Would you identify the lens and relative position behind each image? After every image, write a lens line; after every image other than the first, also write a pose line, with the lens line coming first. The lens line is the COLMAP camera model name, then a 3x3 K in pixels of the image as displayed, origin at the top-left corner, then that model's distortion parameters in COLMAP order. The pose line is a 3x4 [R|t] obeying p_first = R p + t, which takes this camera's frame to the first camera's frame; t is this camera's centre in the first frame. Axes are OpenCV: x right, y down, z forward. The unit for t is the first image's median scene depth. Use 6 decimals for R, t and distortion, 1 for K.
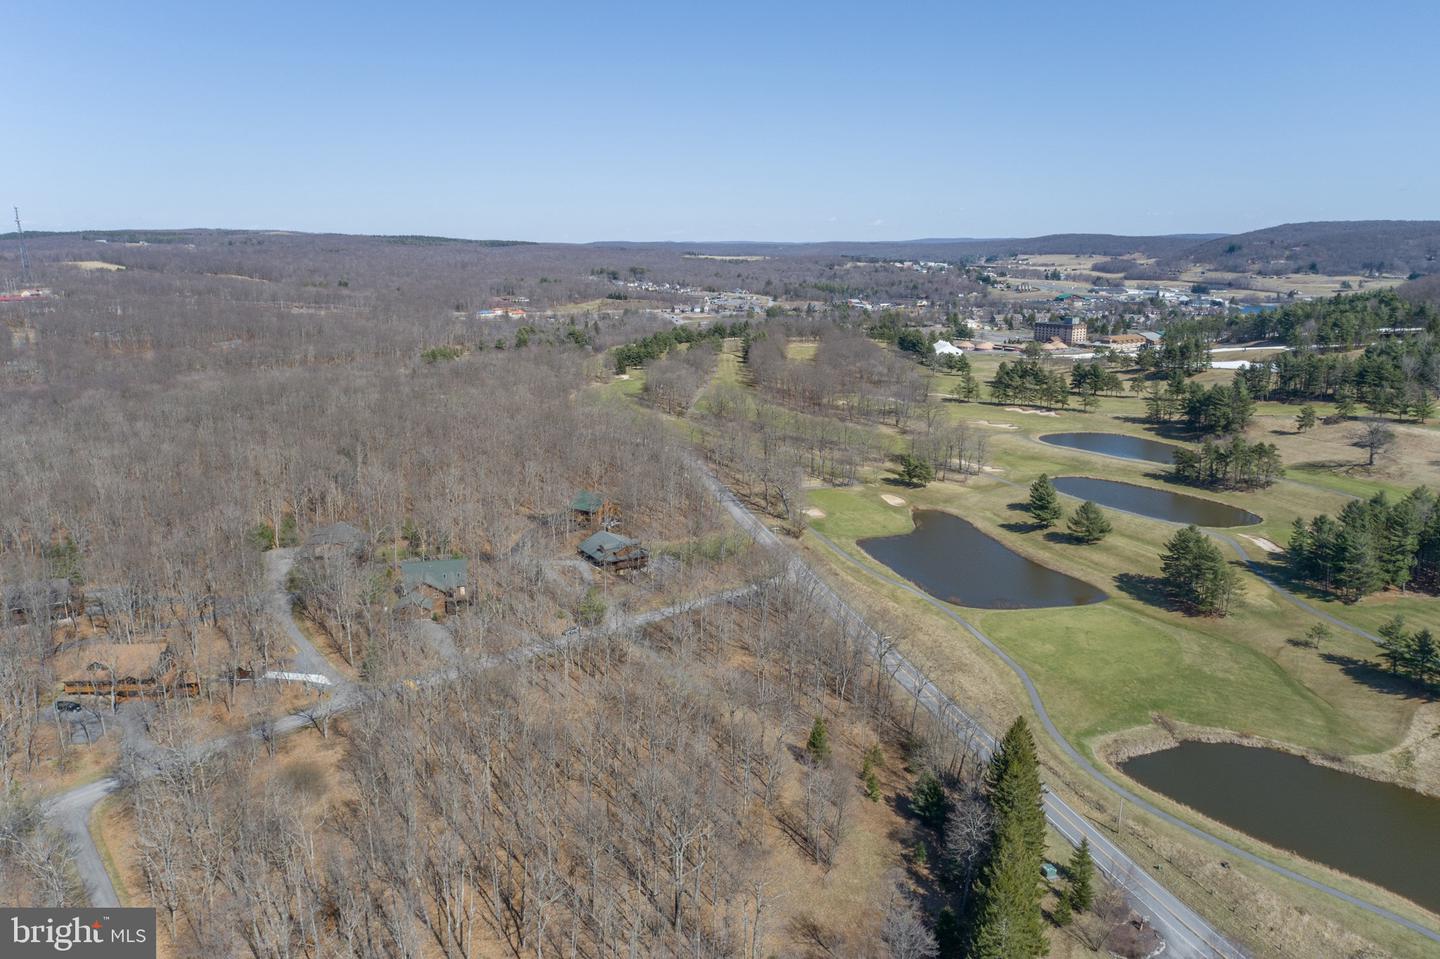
lens RADIAL K [[978.2, 0, 716.2], [0, 978.2, 481.7], [0, 0, 1]] dist [-0.002264, 0.010156]
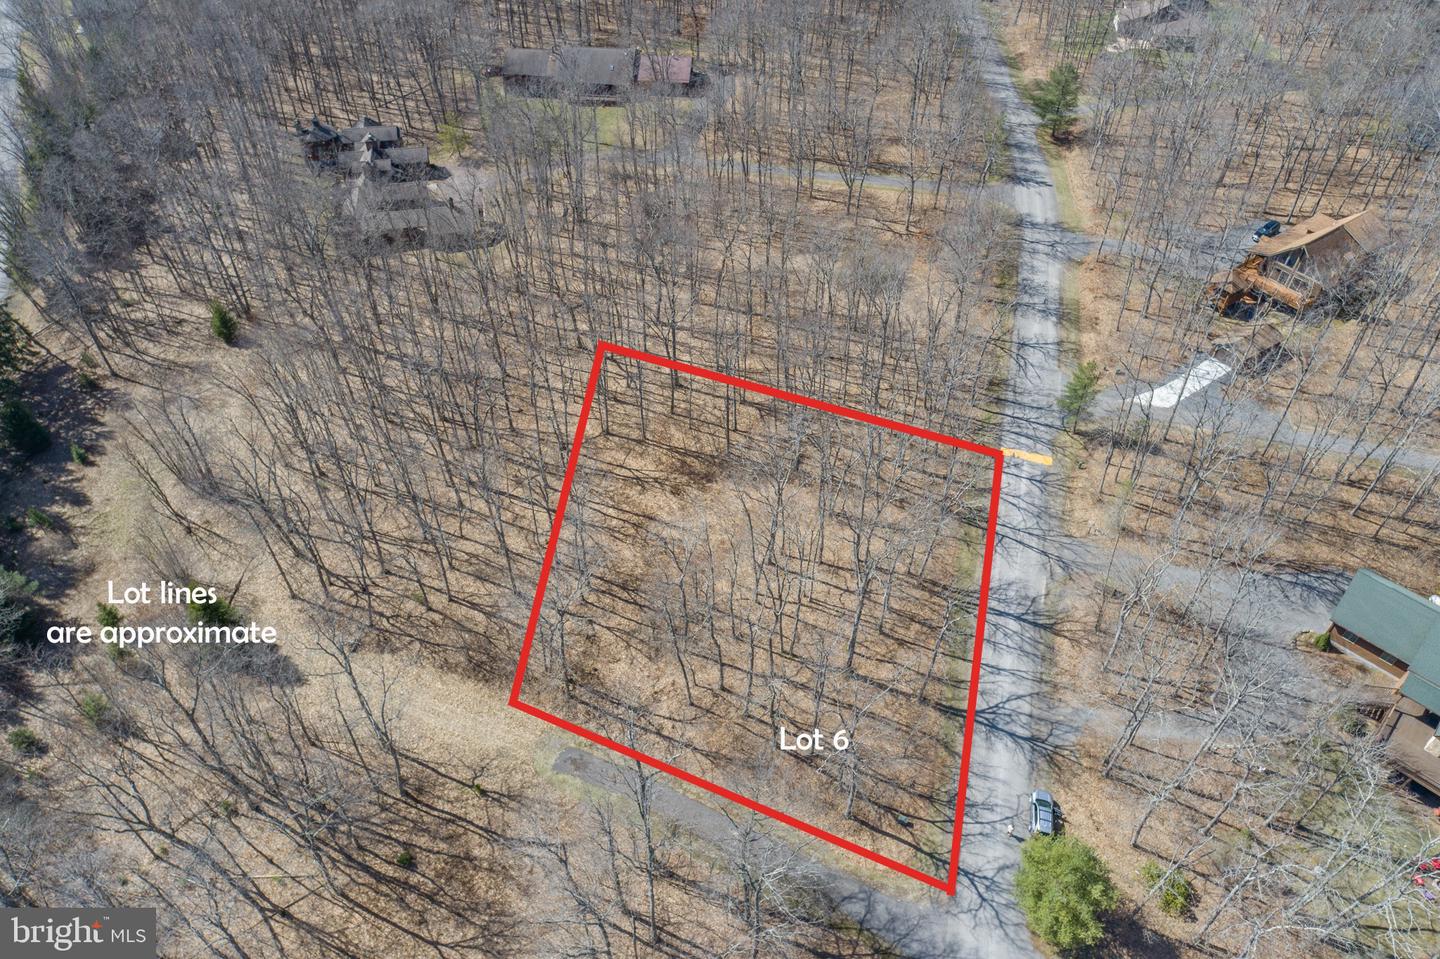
lens RADIAL K [[978.2, 0, 722.5], [0, 978.2, 473.4], [0, 0, 1]] dist [-0.002264, 0.010156]
pose [[-0.847429, 0.360664, -0.389596, 0.017797], [-0.141283, 0.554168, 0.820327, -0.092517], [0.511764, 0.750213, -0.418662, 0.524923]]
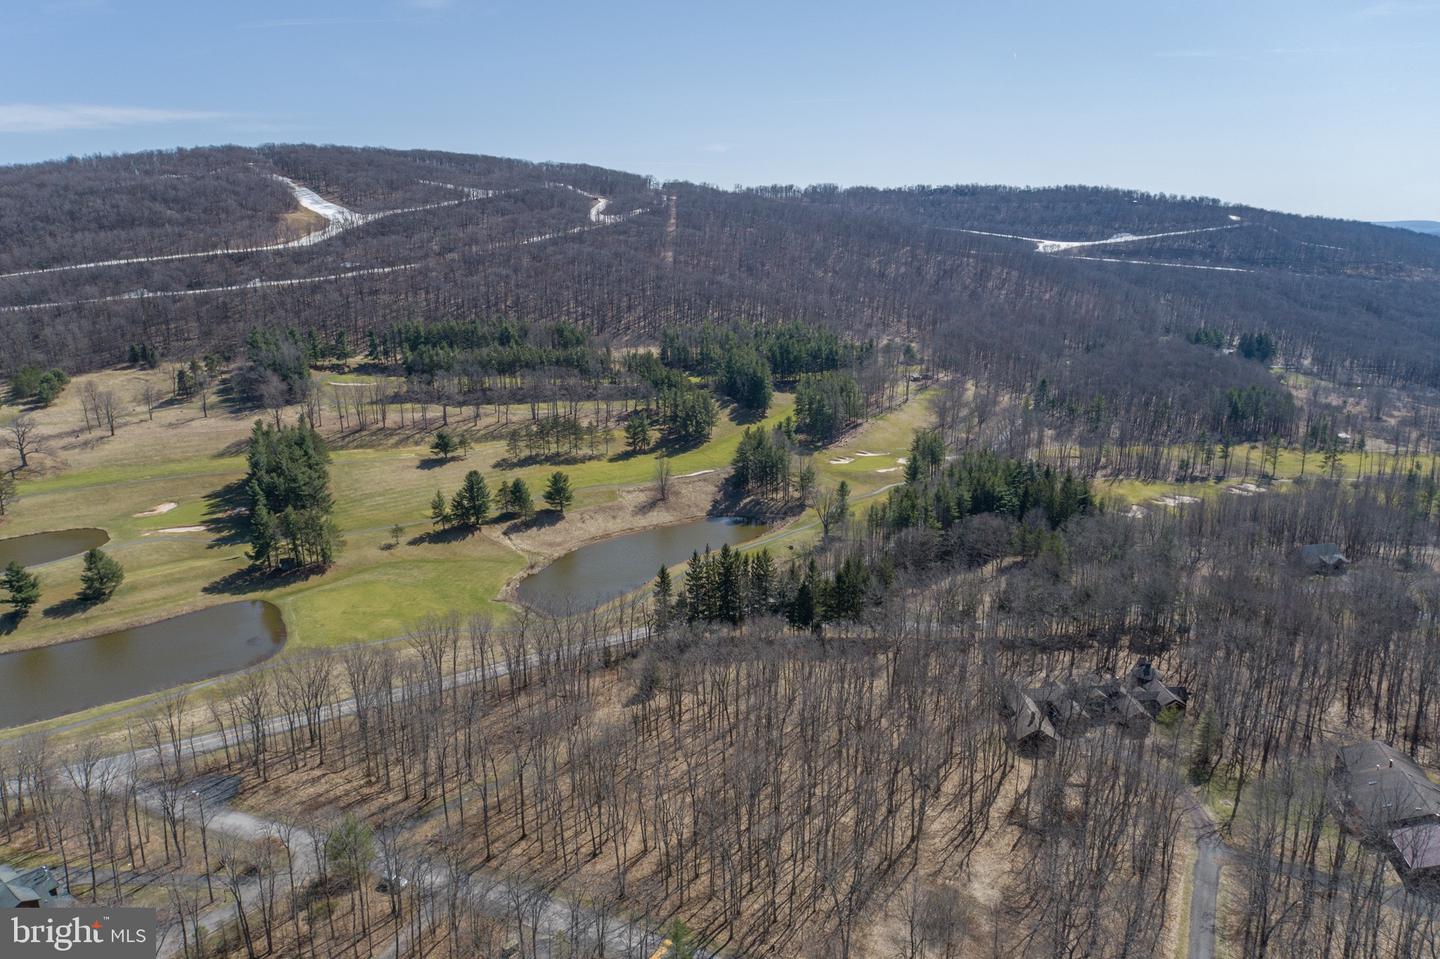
lens RADIAL K [[978.2, 0, 716.0], [0, 978.2, 480.0], [0, 0, 1]] dist [-0.002264, 0.010156]
pose [[-0.343604, -0.222042, 0.912488, -0.377730], [0.233810, 0.920825, 0.312113, -0.115653], [-0.909543, 0.320592, -0.264484, 0.474093]]
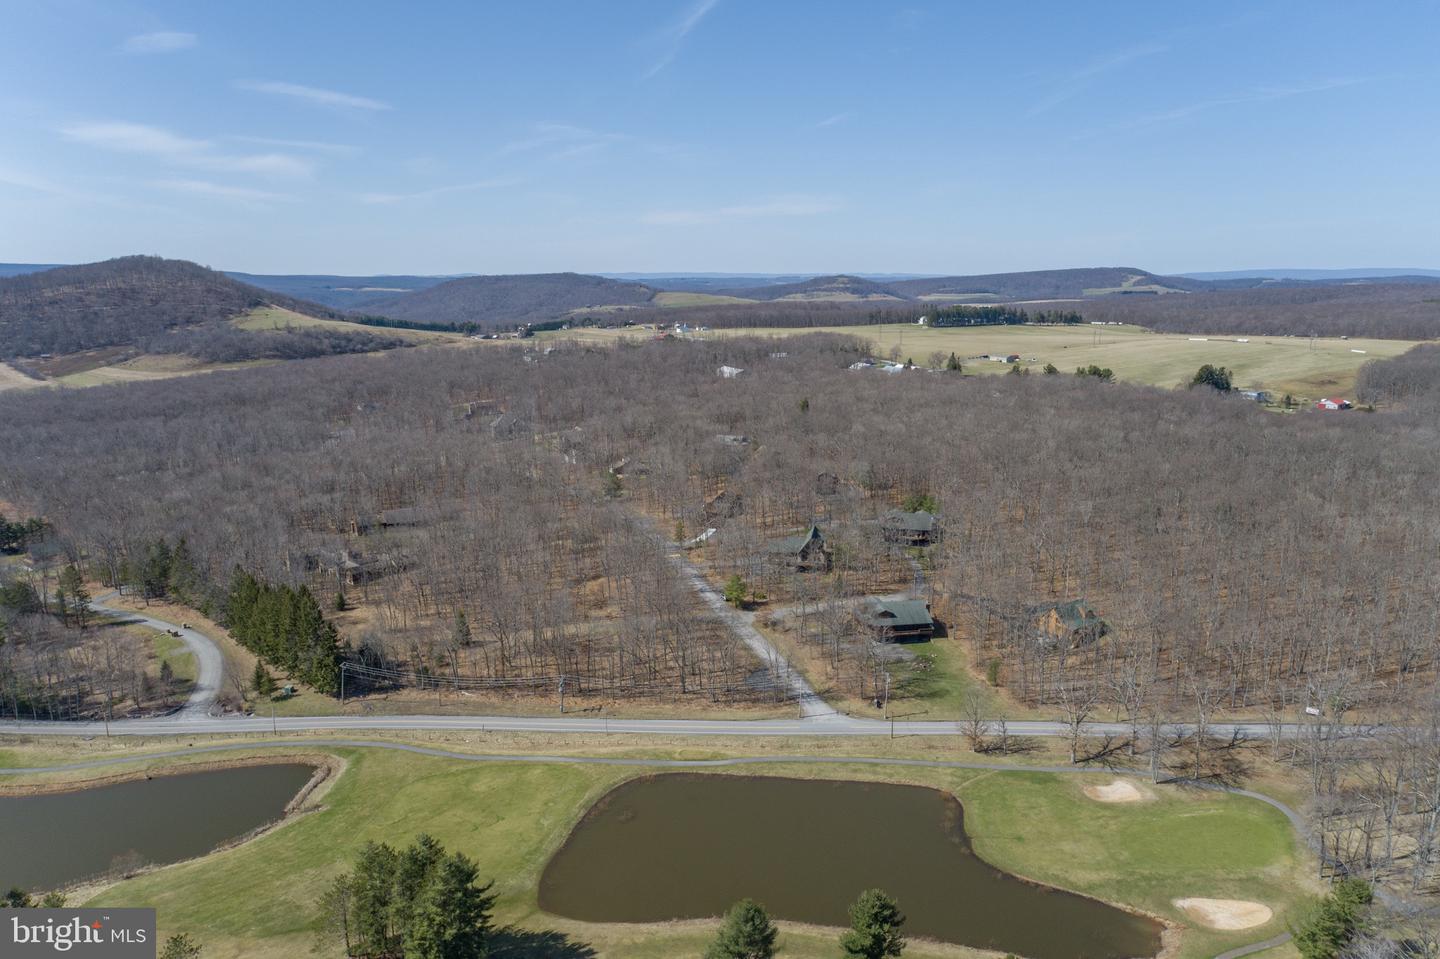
lens RADIAL K [[978.2, 0, 704.6], [0, 978.2, 470.3], [0, 0, 1]] dist [-0.002264, 0.010156]
pose [[-0.416598, 0.187267, -0.889594, 0.490190], [-0.211304, 0.931806, 0.295107, -0.187673], [0.884193, 0.310916, -0.348618, 0.712453]]
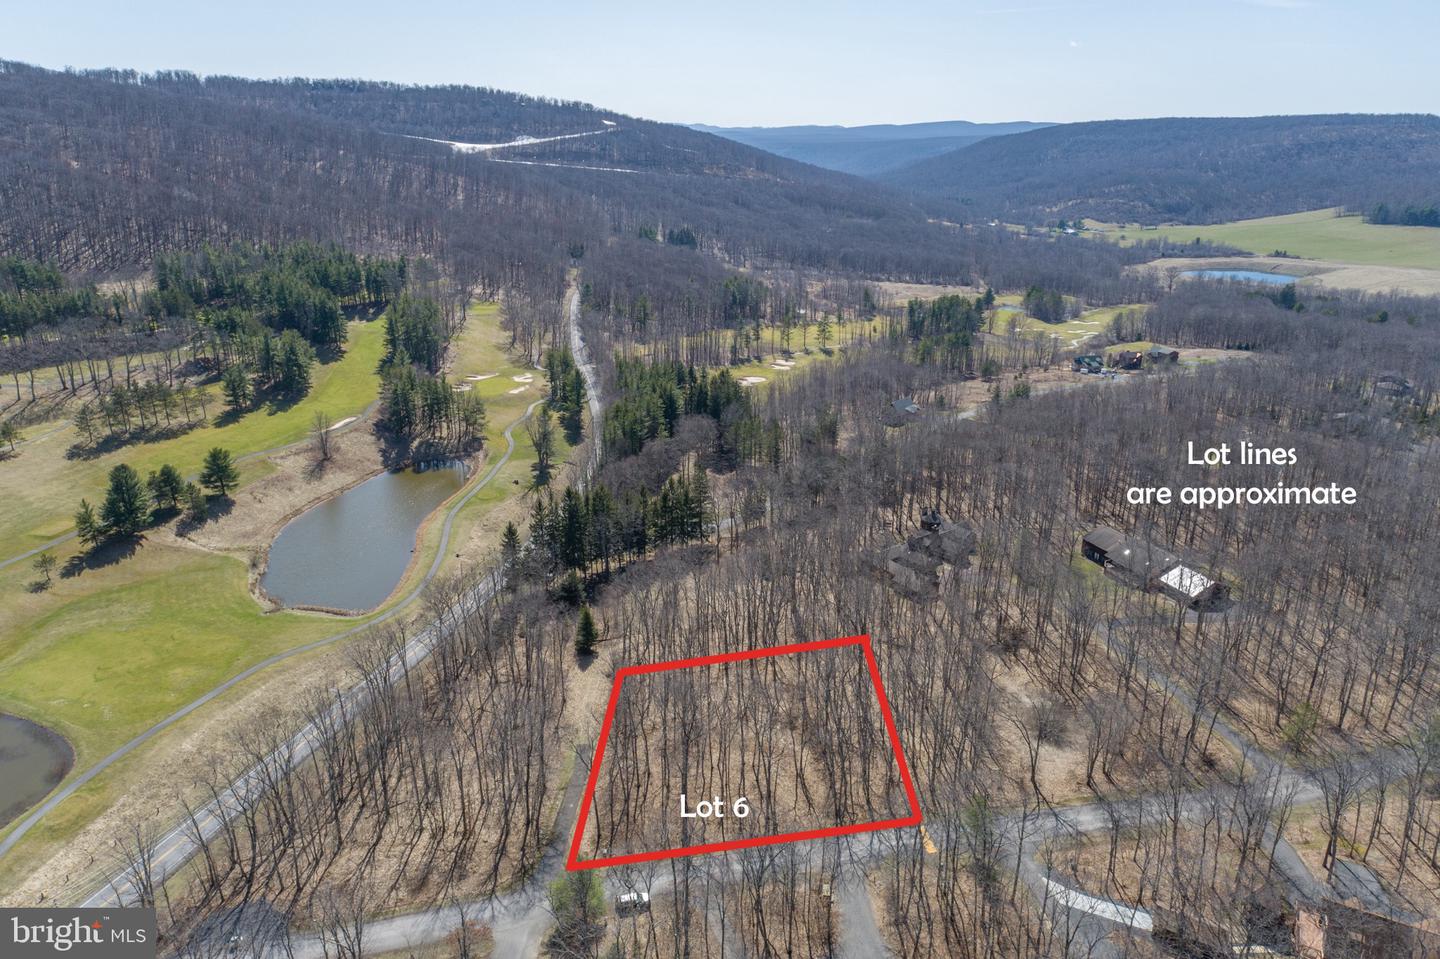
lens RADIAL K [[978.2, 0, 715.2], [0, 978.2, 479.9], [0, 0, 1]] dist [-0.002264, 0.010156]
pose [[-0.846264, -0.181608, 0.500855, -0.222899], [0.123970, 0.847176, 0.516647, -0.175701], [-0.518139, 0.499311, -0.694421, 0.657069]]
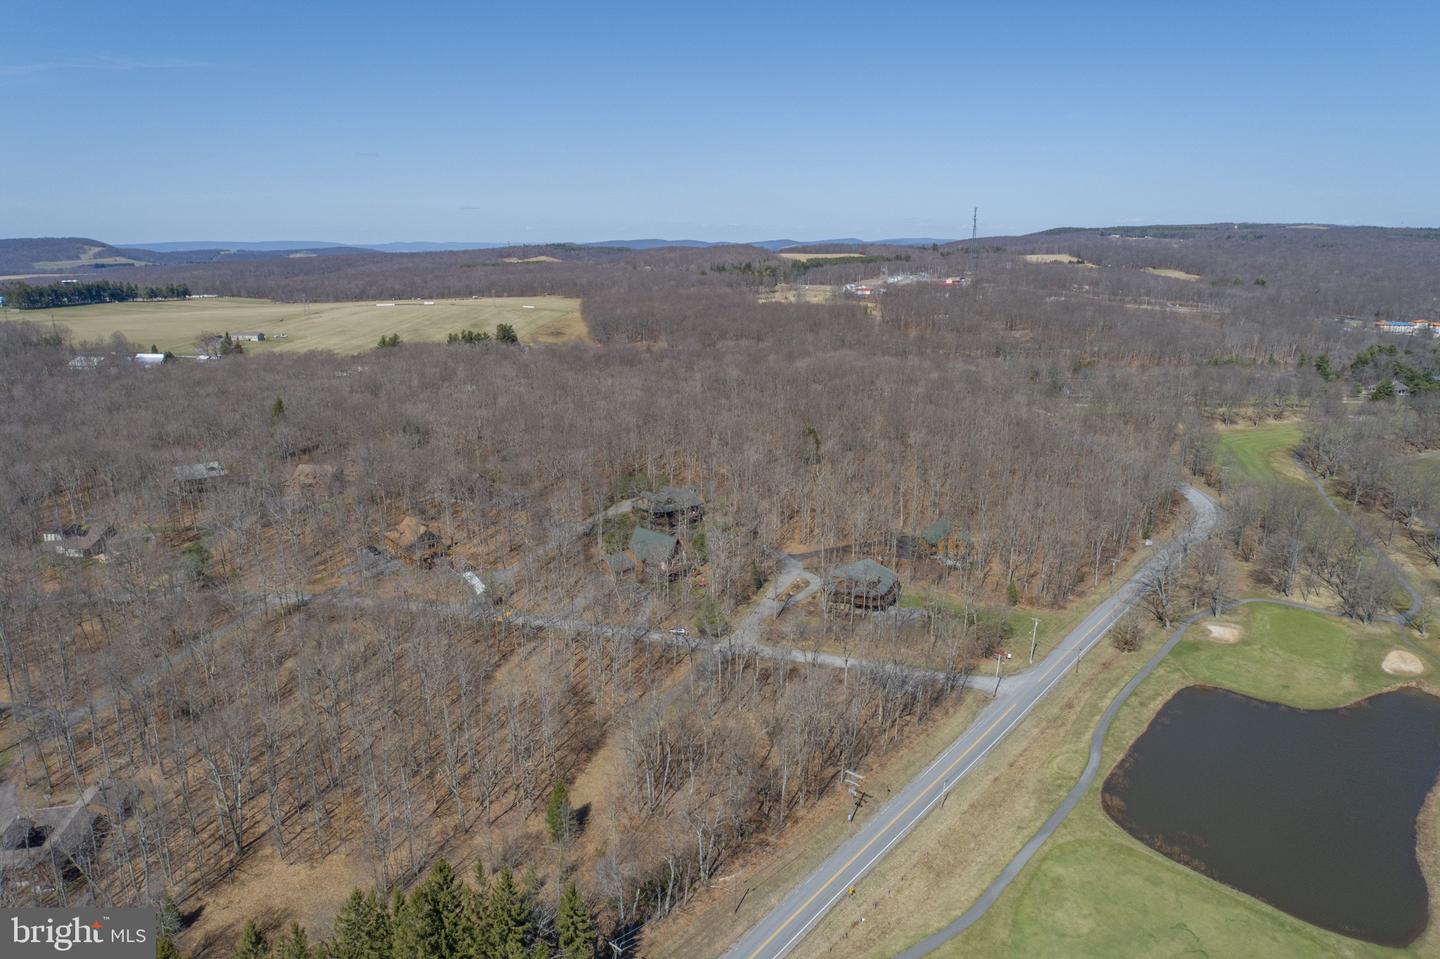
lens RADIAL K [[978.2, 0, 713.3], [0, 978.2, 479.2], [0, 0, 1]] dist [-0.002264, 0.010156]
pose [[0.543793, 0.202120, -0.814516, 0.335583], [-0.200132, 0.973795, 0.108031, -0.057517], [0.815007, 0.104264, 0.569994, 0.237078]]
